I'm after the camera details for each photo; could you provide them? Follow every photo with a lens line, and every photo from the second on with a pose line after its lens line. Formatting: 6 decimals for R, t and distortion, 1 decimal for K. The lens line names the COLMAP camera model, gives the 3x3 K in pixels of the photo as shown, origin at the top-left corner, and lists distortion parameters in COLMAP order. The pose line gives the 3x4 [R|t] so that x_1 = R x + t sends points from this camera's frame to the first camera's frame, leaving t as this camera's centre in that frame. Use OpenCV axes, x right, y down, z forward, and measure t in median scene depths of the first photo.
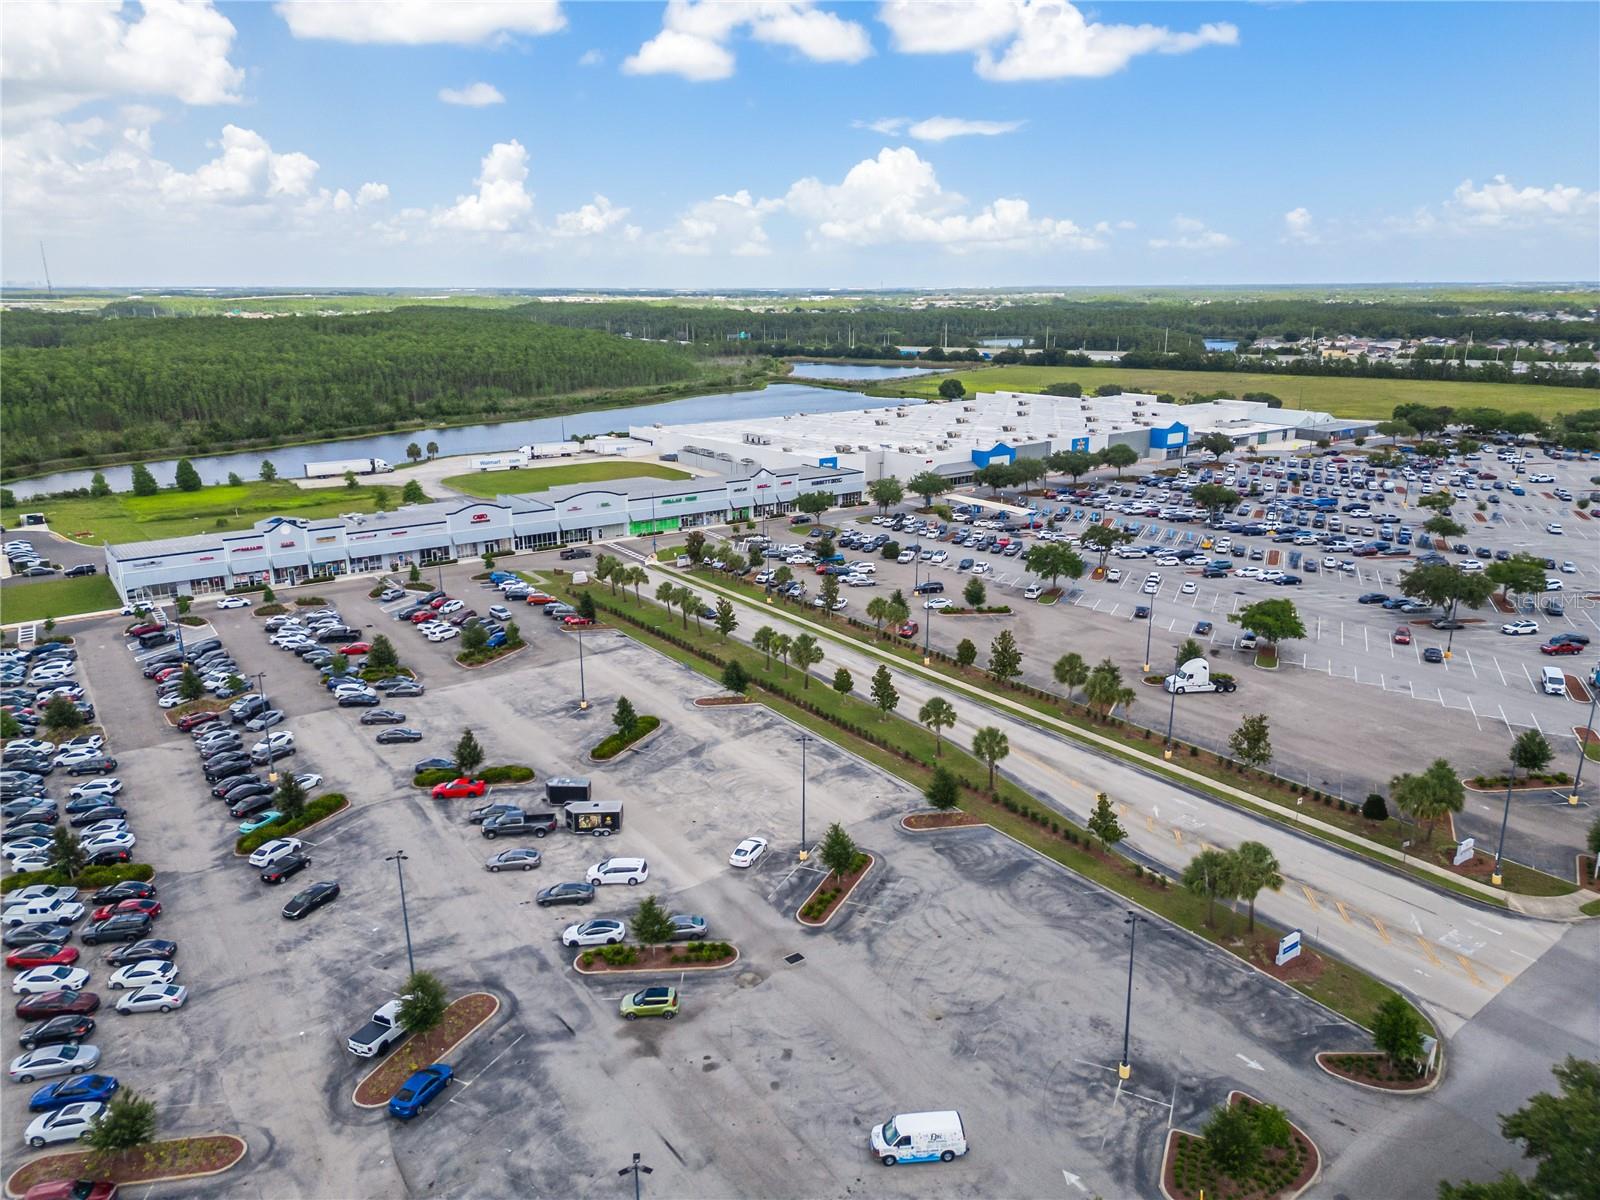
lens RADIAL K [[1121.2, 0, 808.2], [0, 1121.2, 602.5], [0, 0, 1]] dist [0.077671, -0.073087]
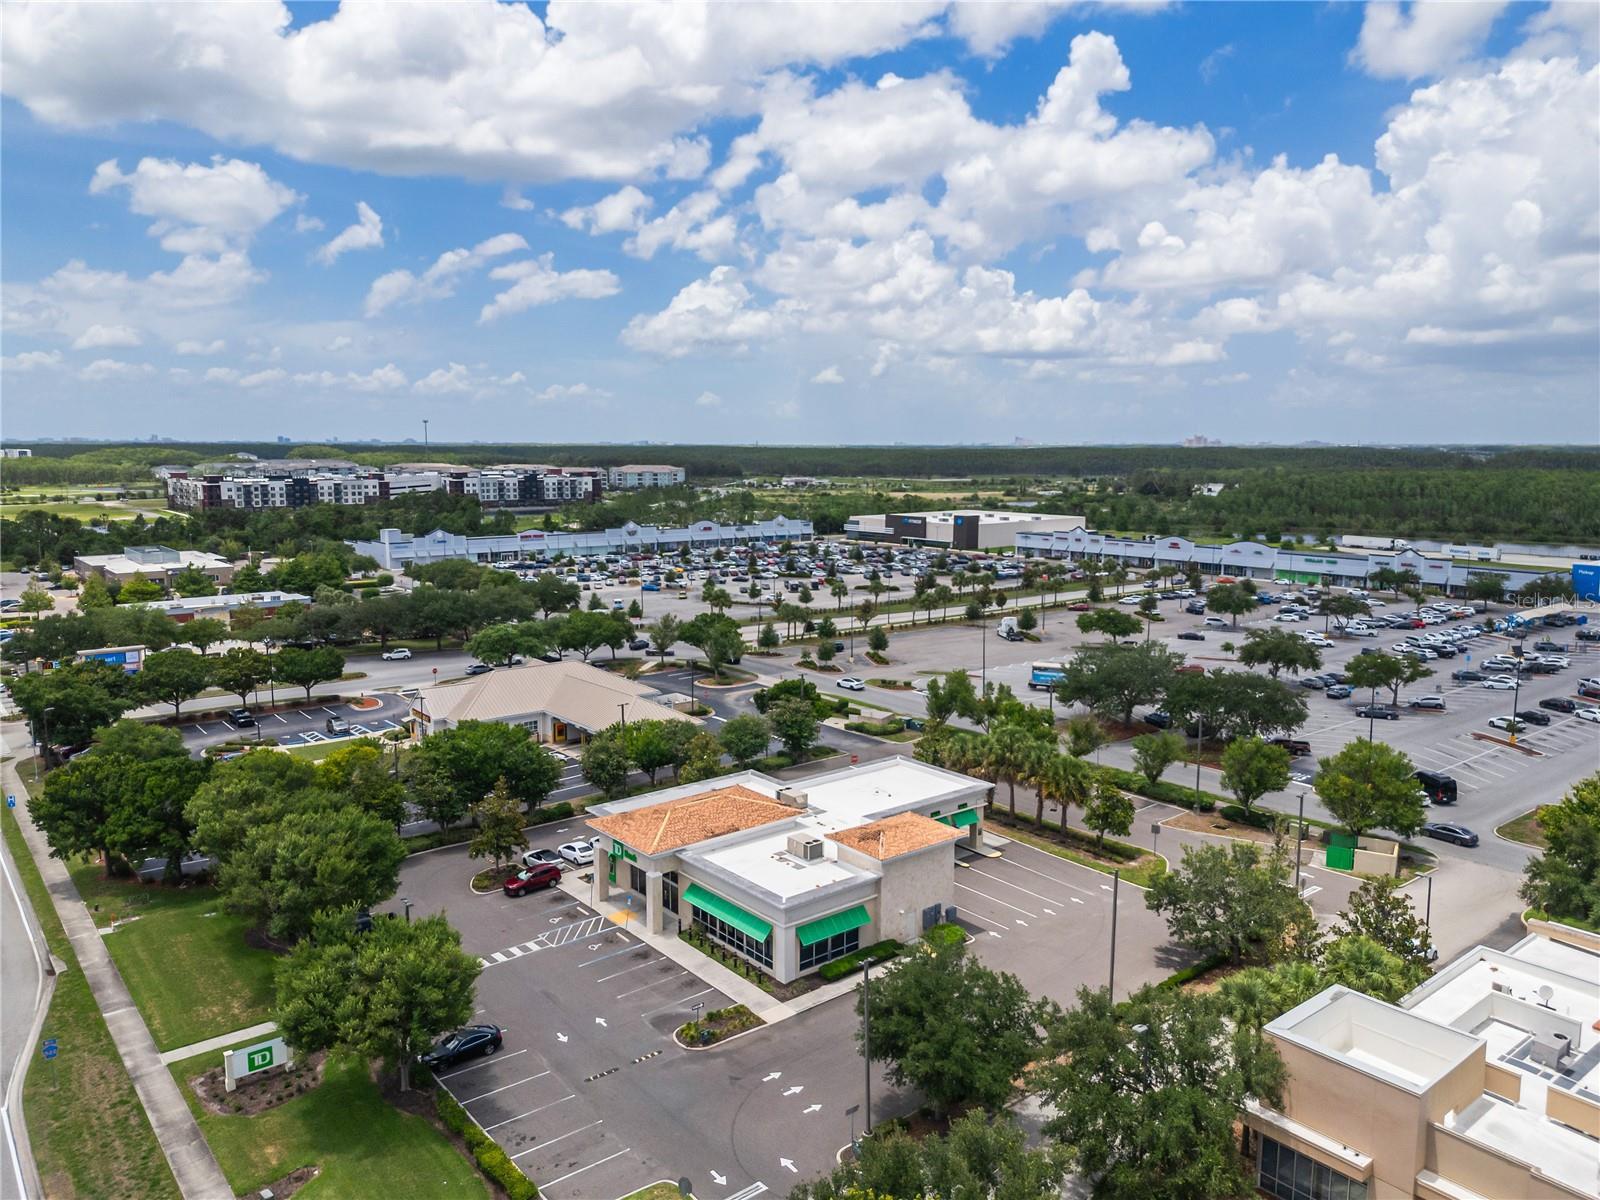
lens RADIAL K [[1121.2, 0, 806.4], [0, 1121.2, 606.8], [0, 0, 1]] dist [0.077671, -0.073087]
pose [[0.065574, 0.149475, -0.986589, 1.039451], [-0.270150, 0.954452, 0.126651, -0.046481], [0.960583, 0.258222, 0.102968, 0.322975]]
